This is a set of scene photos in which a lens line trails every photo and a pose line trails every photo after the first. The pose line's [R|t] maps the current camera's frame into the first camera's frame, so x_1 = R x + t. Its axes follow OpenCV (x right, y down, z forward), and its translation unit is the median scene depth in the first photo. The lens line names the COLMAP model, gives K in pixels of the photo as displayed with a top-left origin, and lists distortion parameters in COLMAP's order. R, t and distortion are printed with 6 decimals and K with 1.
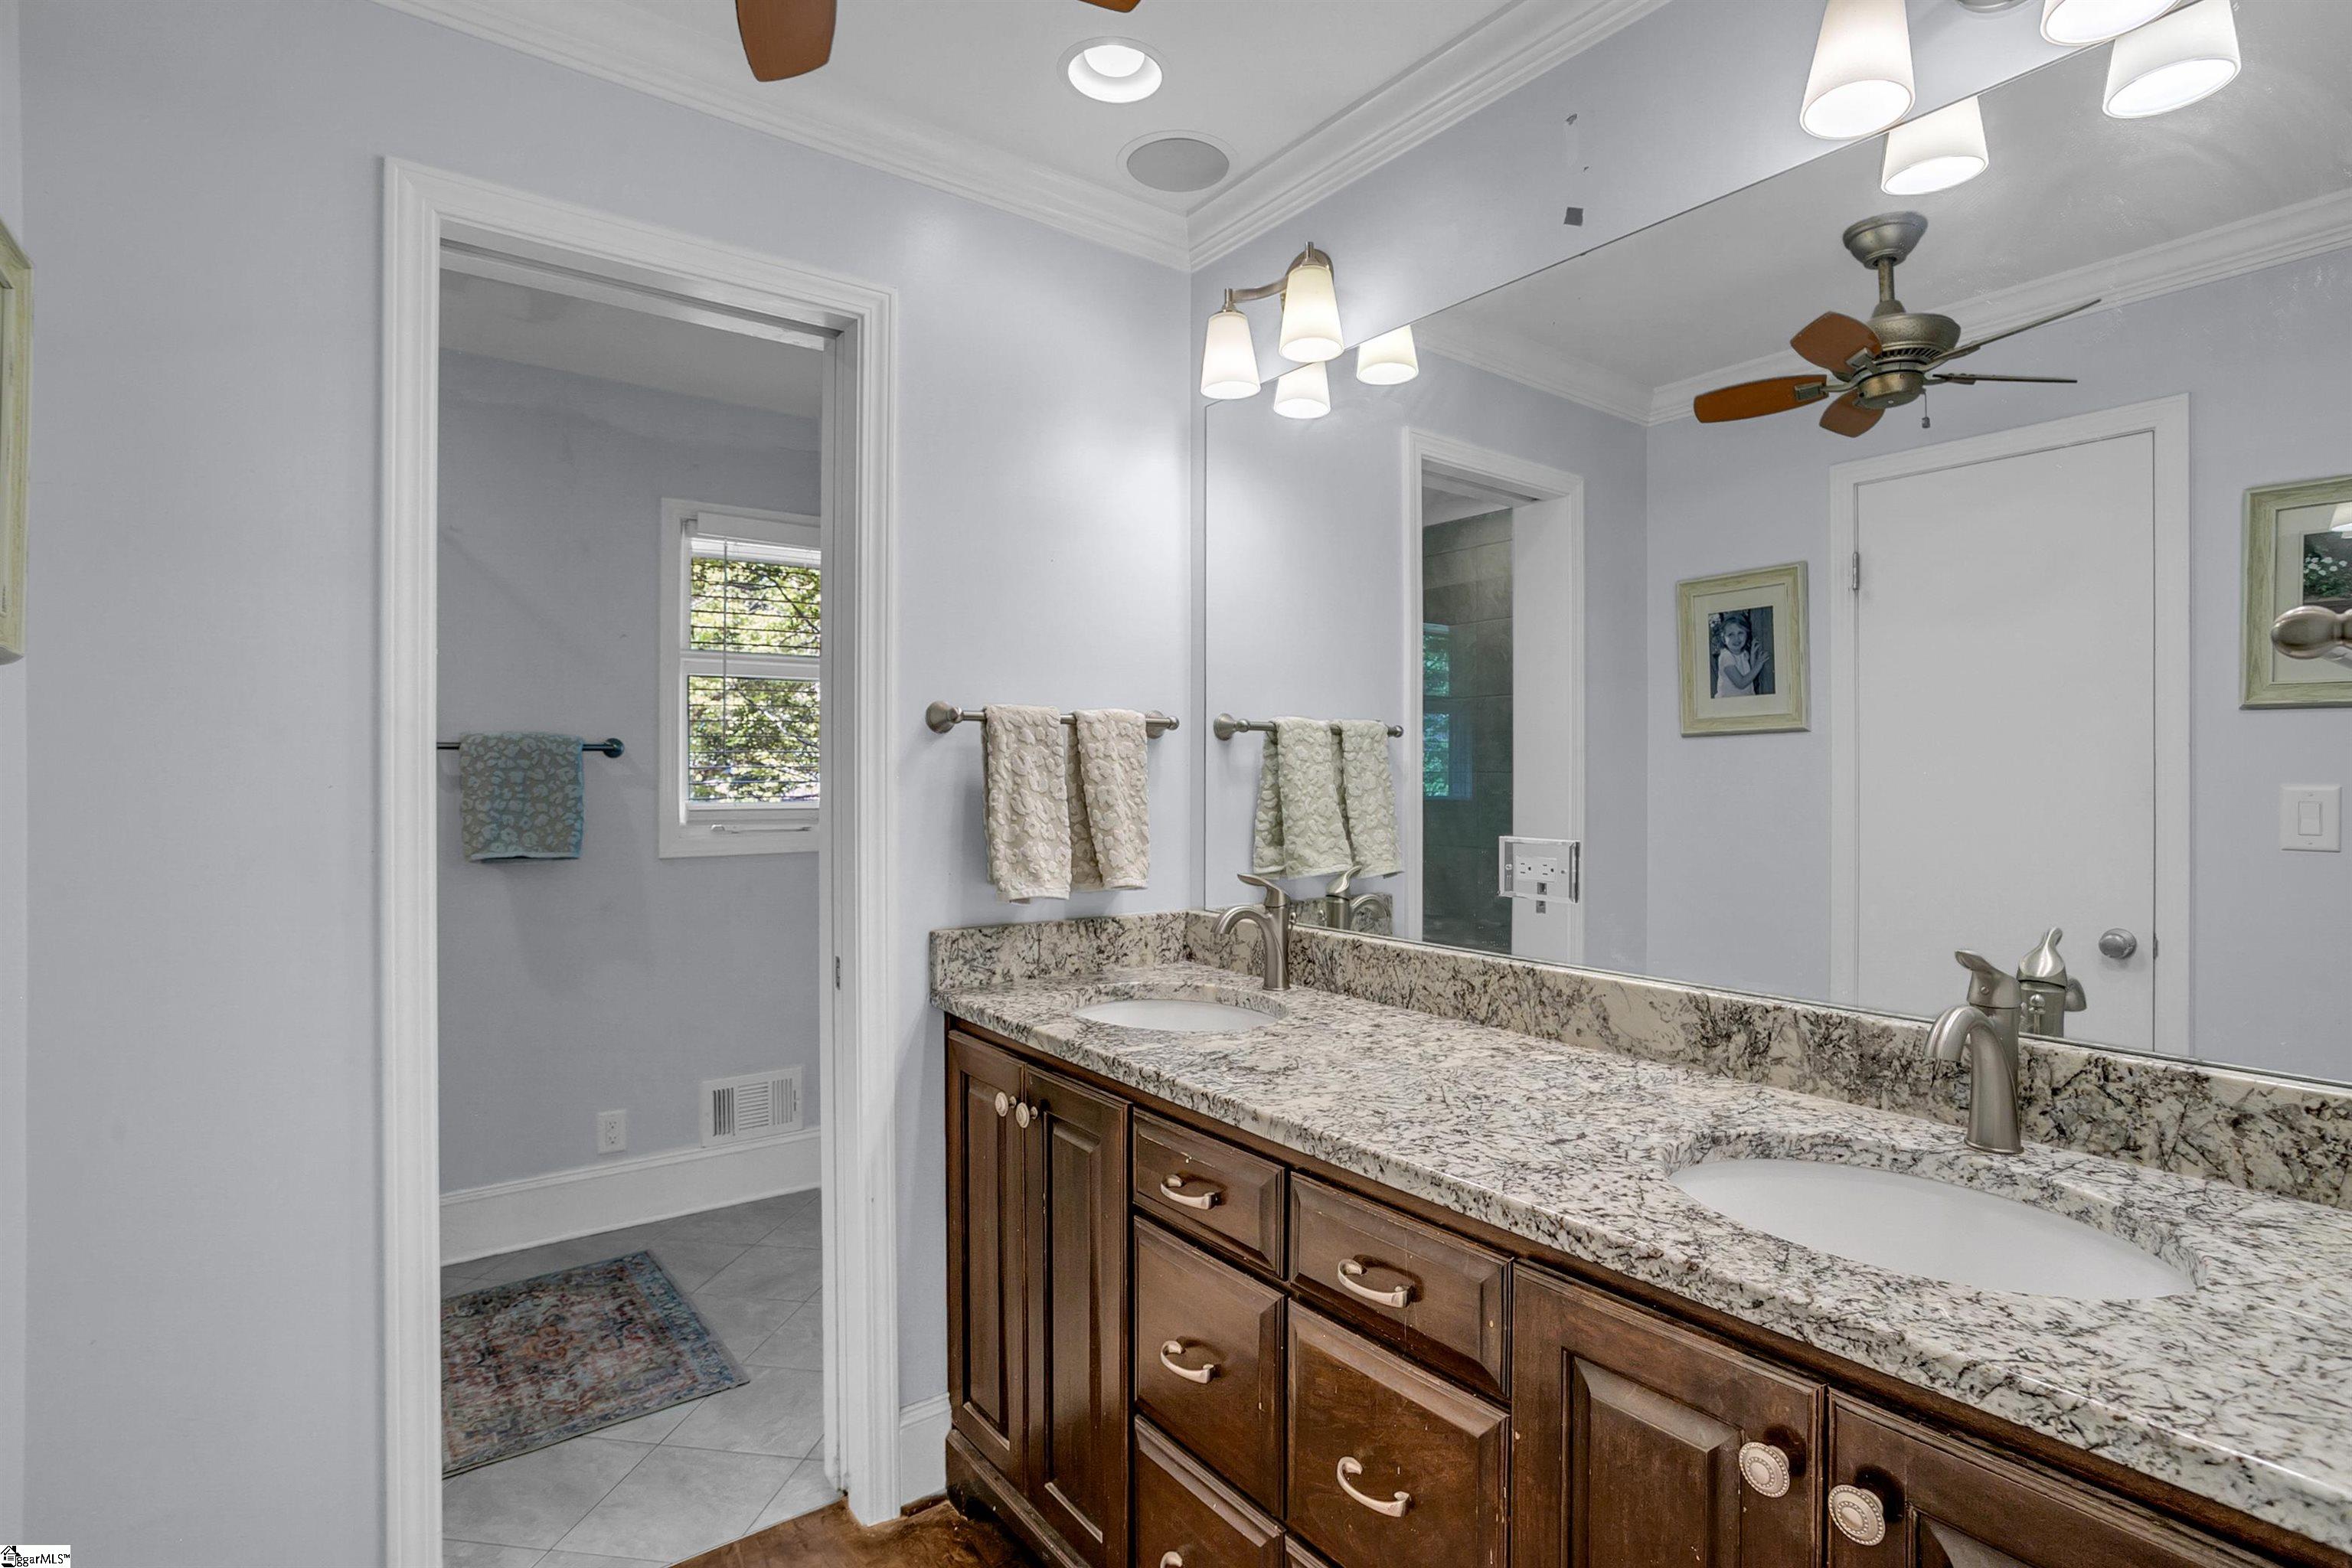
lens RADIAL K [[1146.3, 0, 1173.9], [0, 1146.3, 780.0], [0, 0, 1]] dist [0.002057, 0.001044]
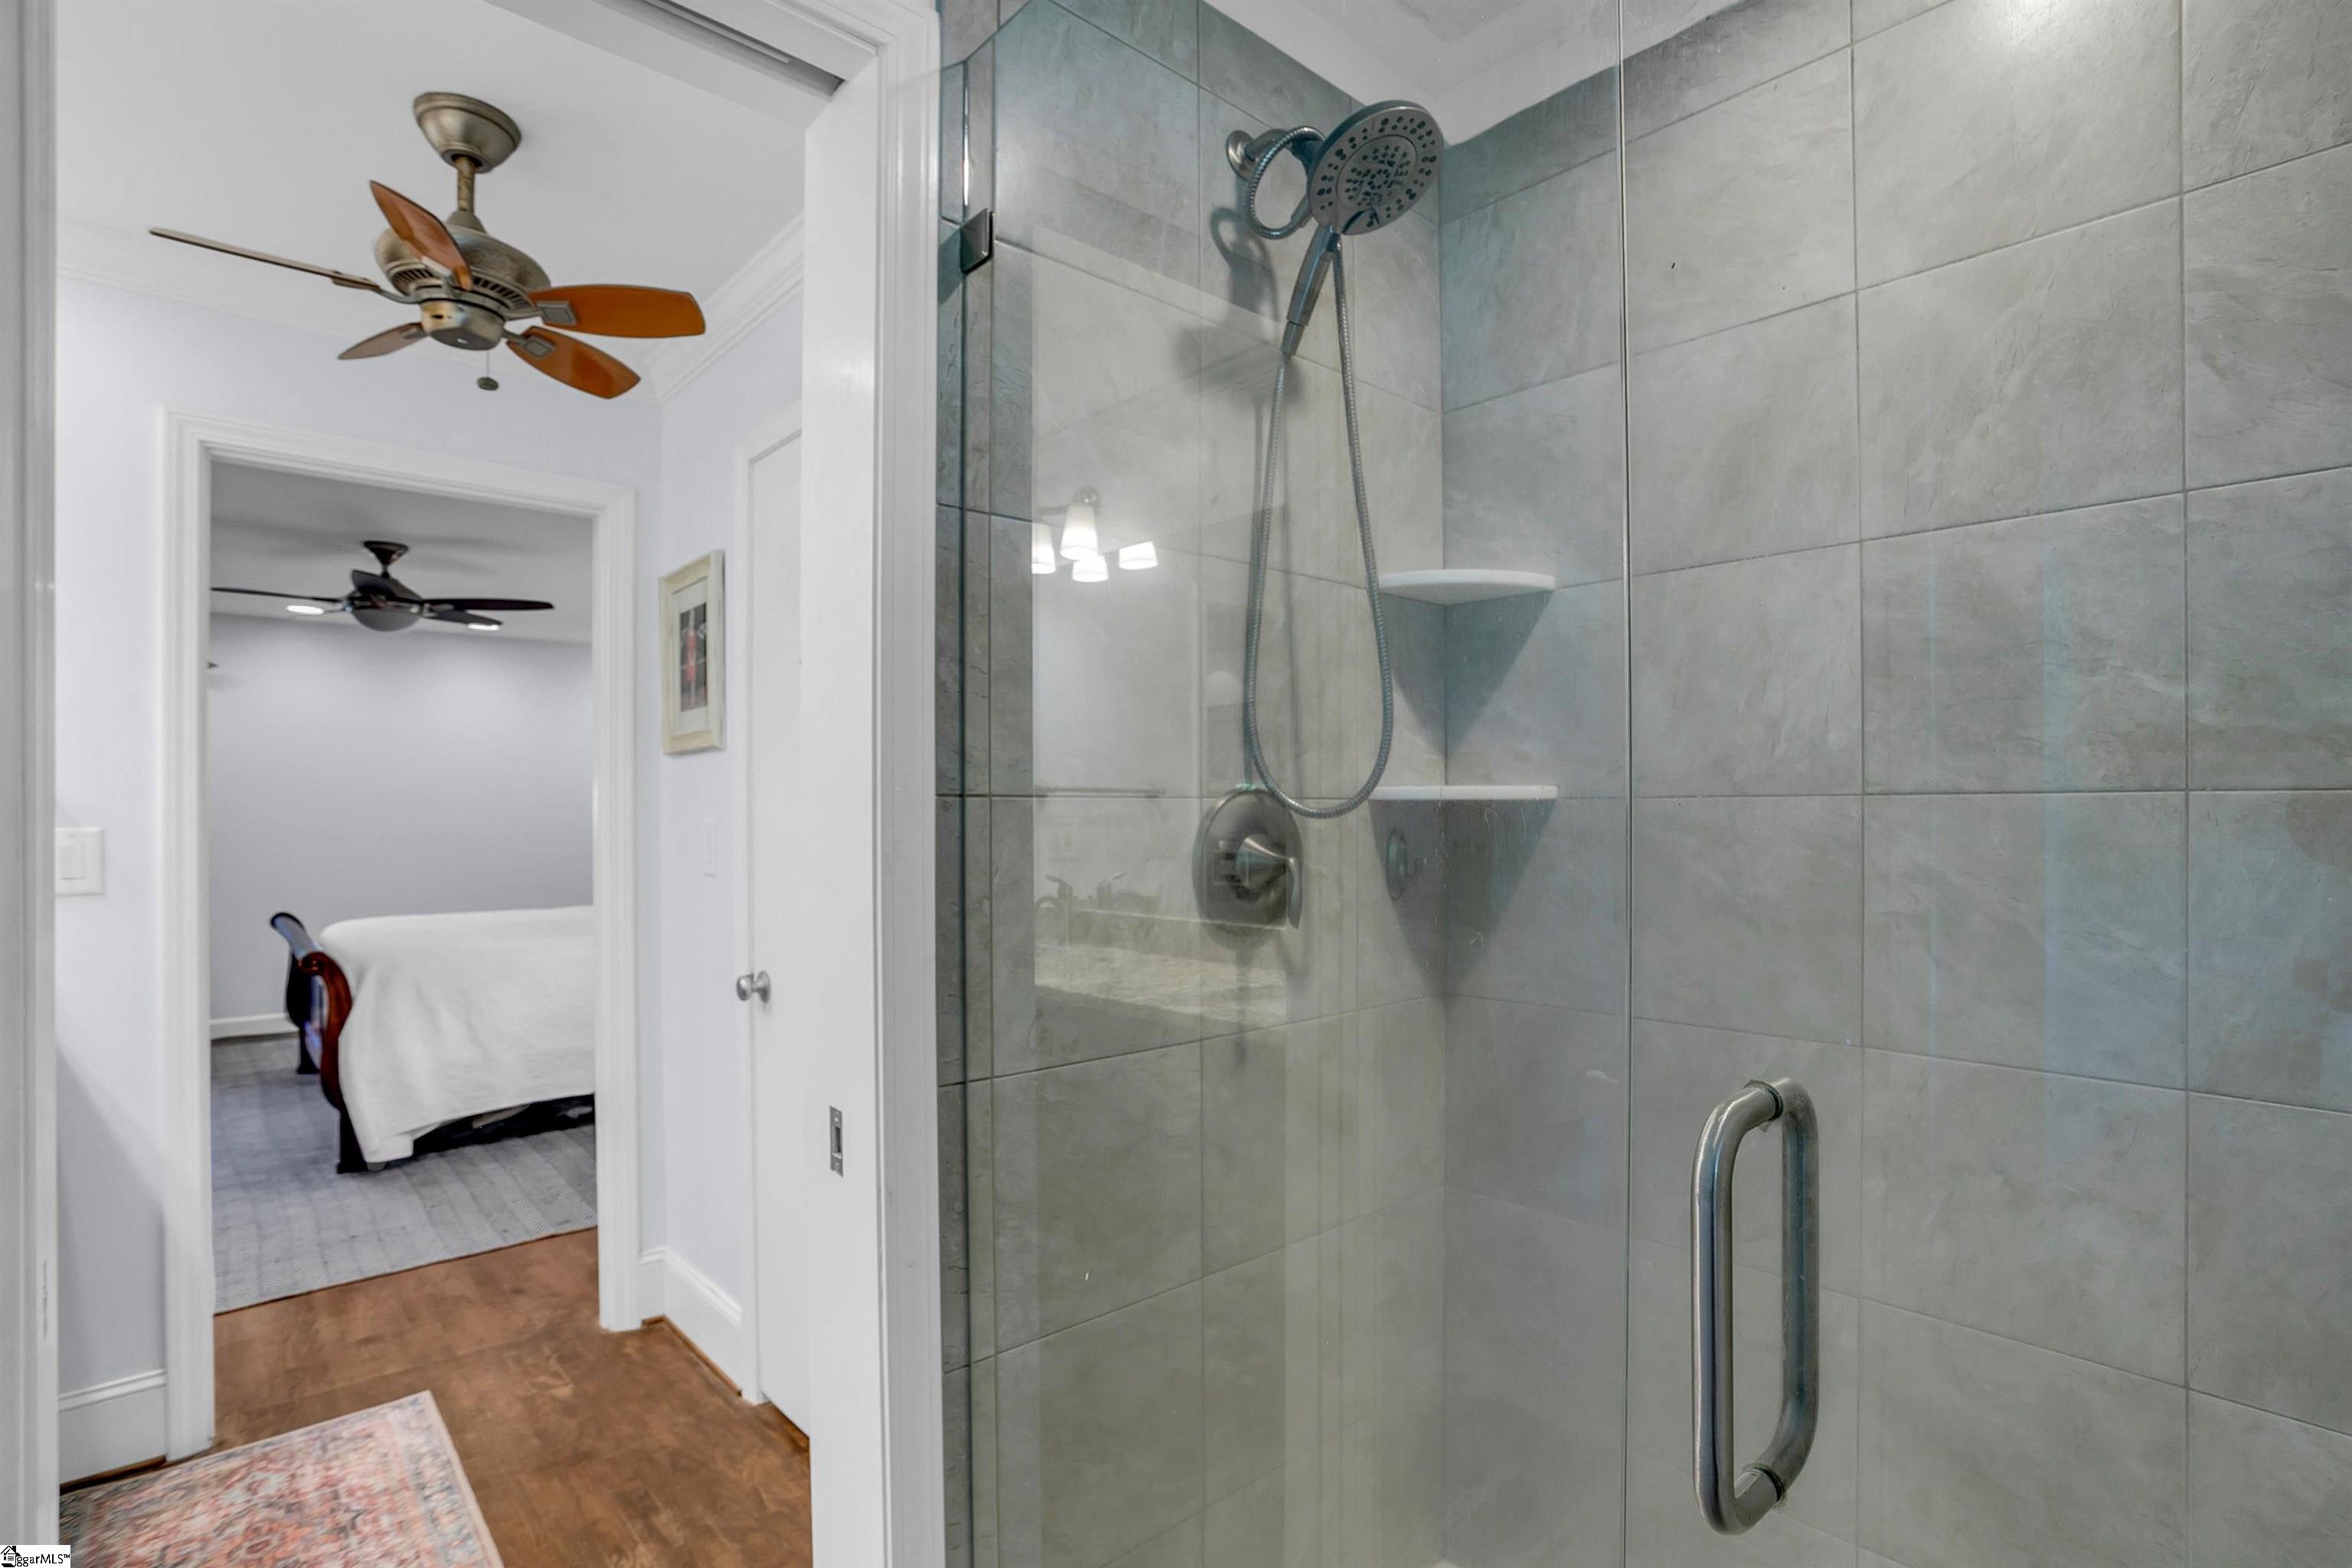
lens RADIAL K [[1146.3, 0, 1178.0], [0, 1146.3, 801.2], [0, 0, 1]] dist [0.002057, 0.001044]
pose [[-0.998123, 0.000295, -0.061232, -1.181586], [0.000454, 0.999997, -0.002585, -0.013931], [0.061231, -0.002608, -0.998120, 1.925036]]
